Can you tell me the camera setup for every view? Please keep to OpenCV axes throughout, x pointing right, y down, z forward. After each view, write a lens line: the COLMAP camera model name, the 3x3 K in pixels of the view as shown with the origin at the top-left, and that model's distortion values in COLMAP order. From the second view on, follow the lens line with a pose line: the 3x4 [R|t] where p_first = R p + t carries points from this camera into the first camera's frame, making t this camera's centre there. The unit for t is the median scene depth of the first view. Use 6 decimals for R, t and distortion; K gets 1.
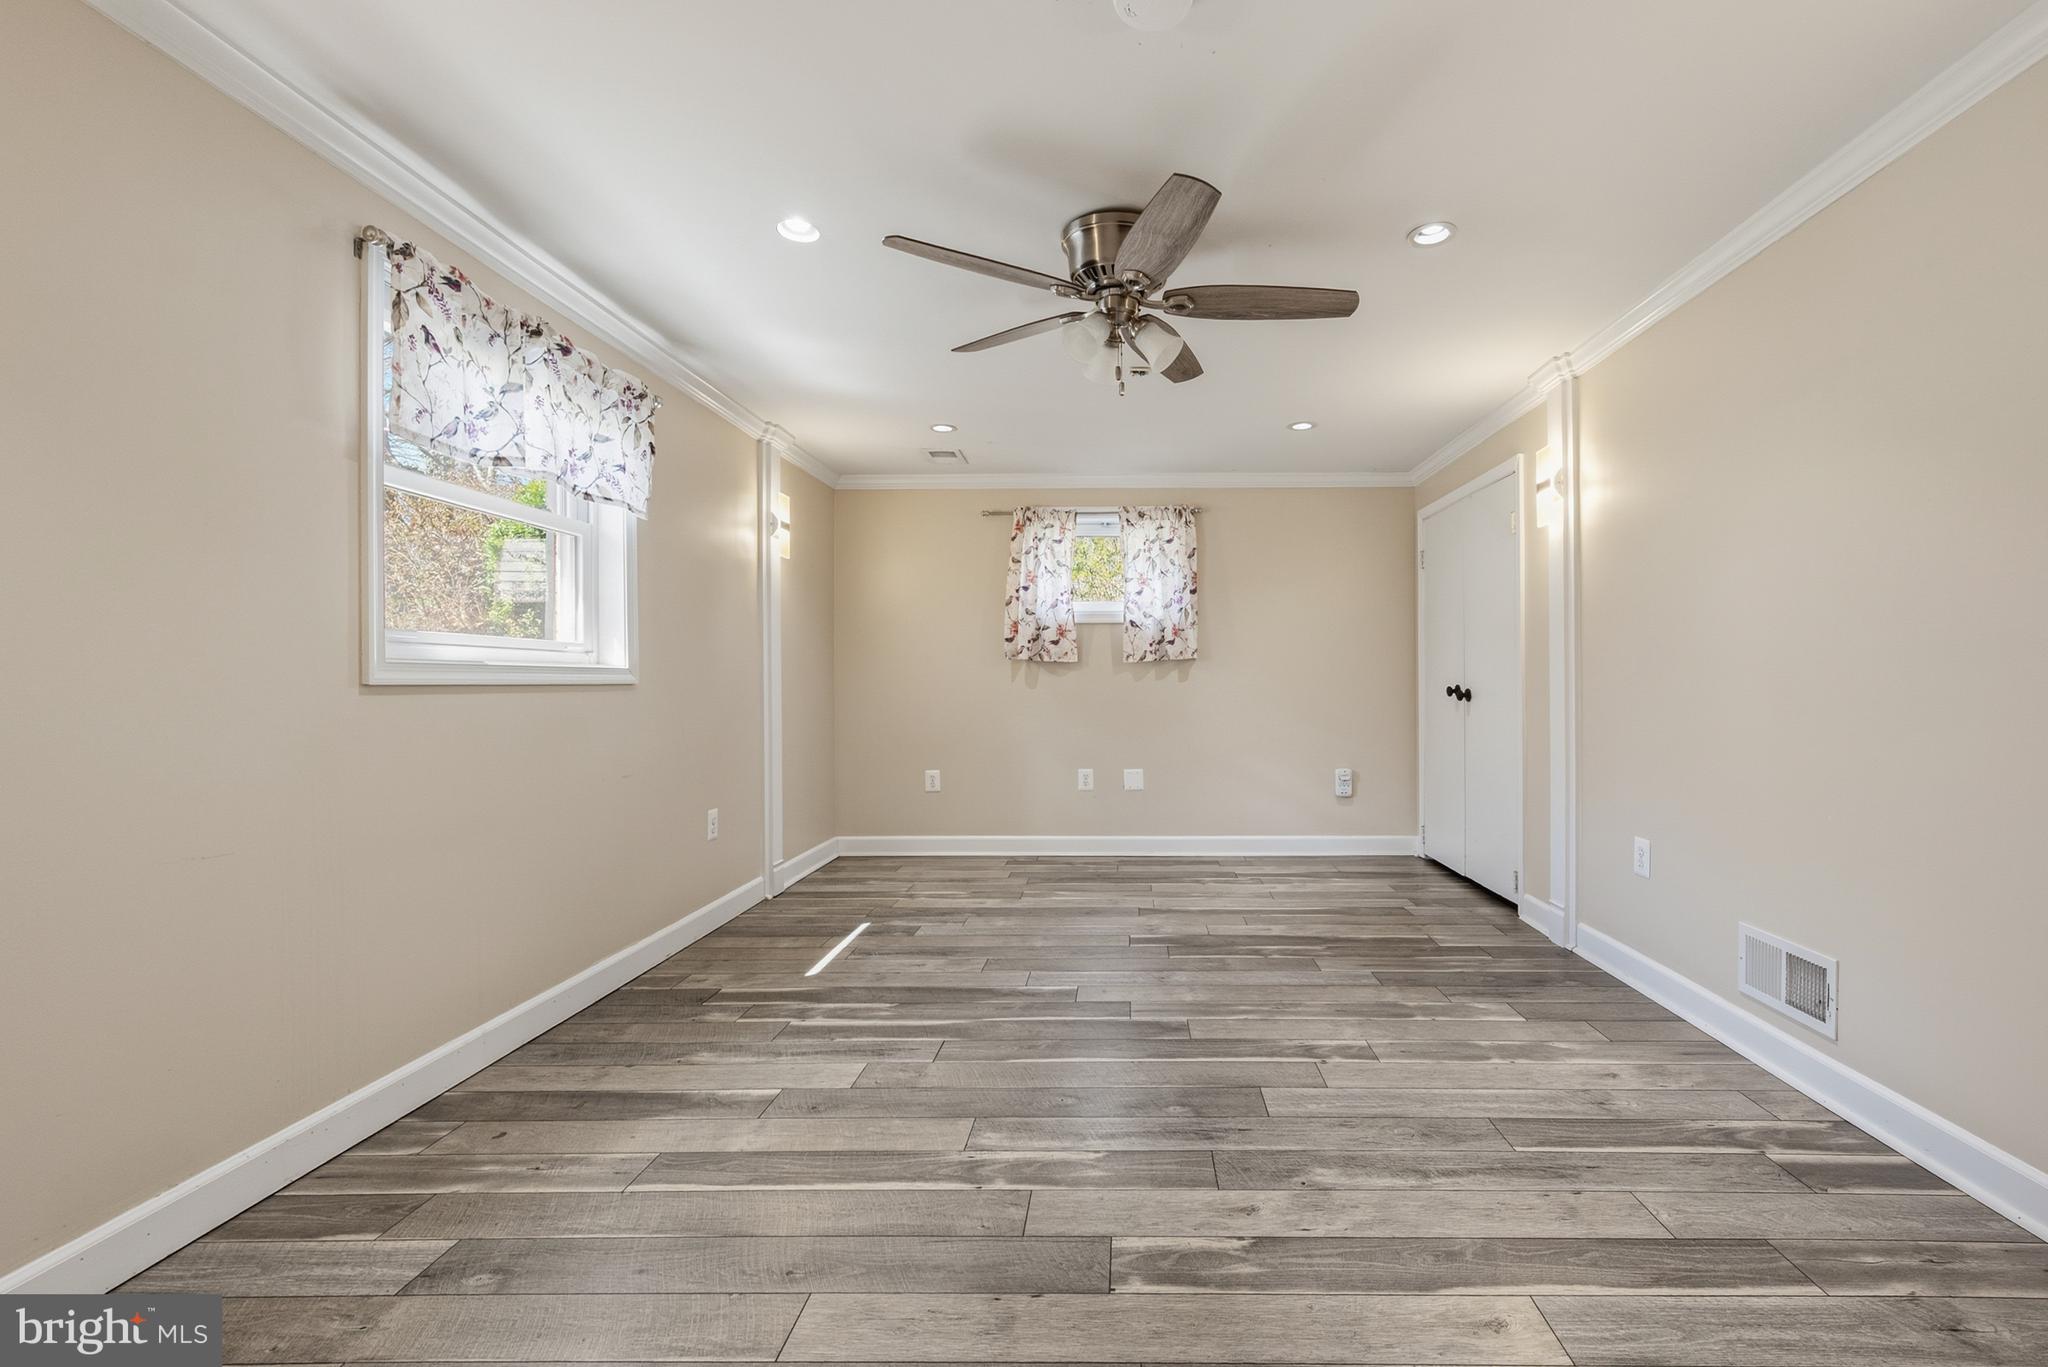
lens RADIAL K [[839.1, 0, 1022.2], [0, 839.1, 689.8], [0, 0, 1]] dist [0.000162, -0.000236]
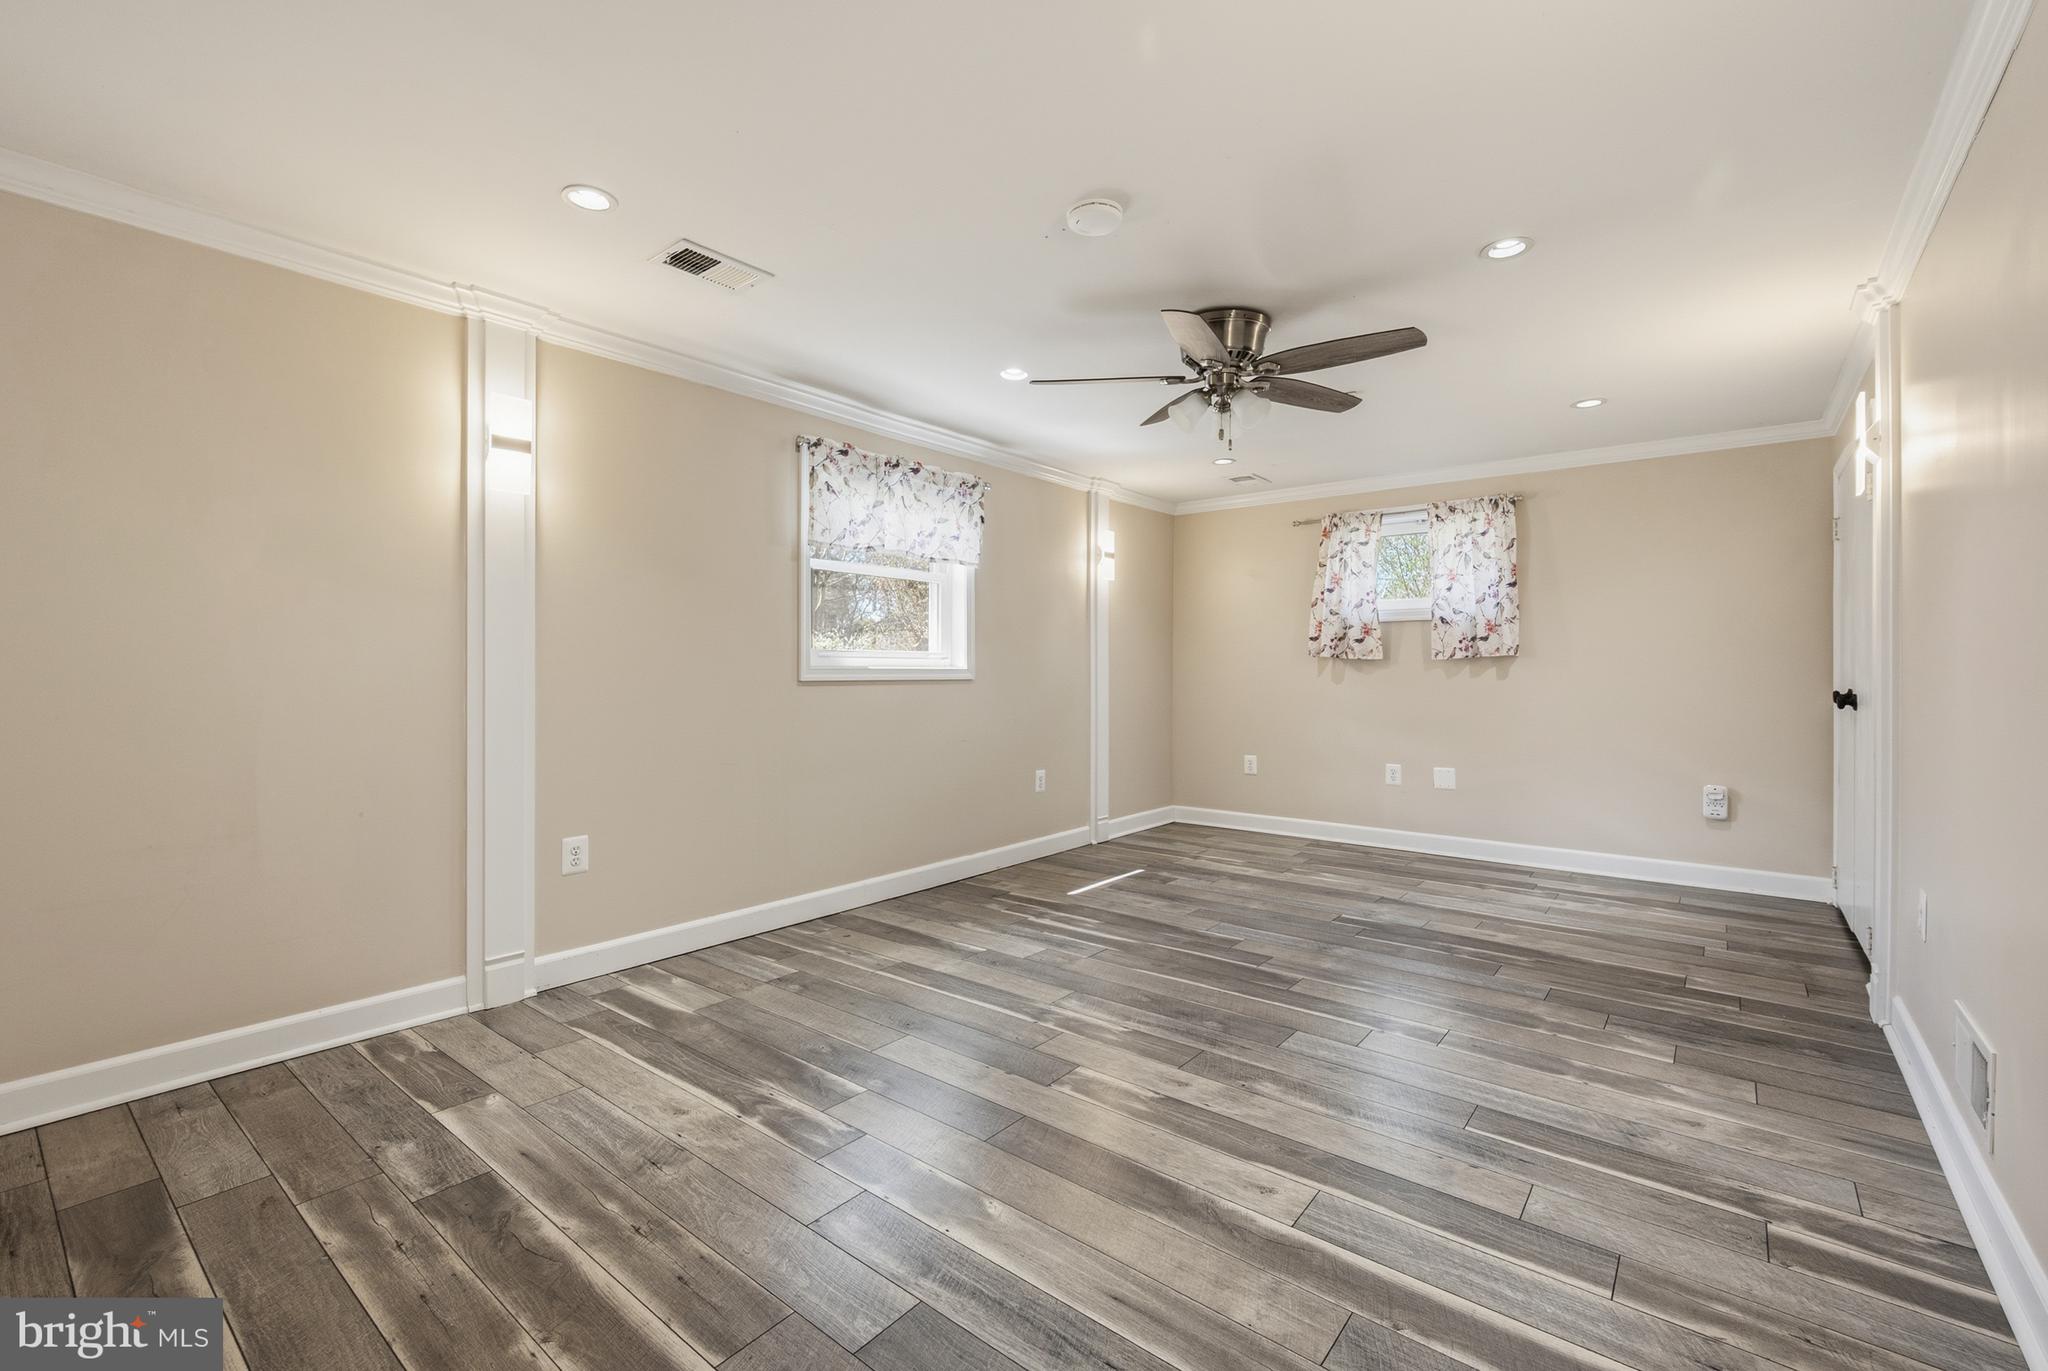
lens RADIAL K [[872.9, 0, 1055.3], [0, 872.9, 679.2], [0, 0, 1]] dist [0.000049, -0.000063]
pose [[0.798699, 0.012528, -0.601601, 0.475461], [-0.008604, 0.999919, 0.009399, -0.018620], [0.601669, -0.002331, 0.798742, -0.118321]]
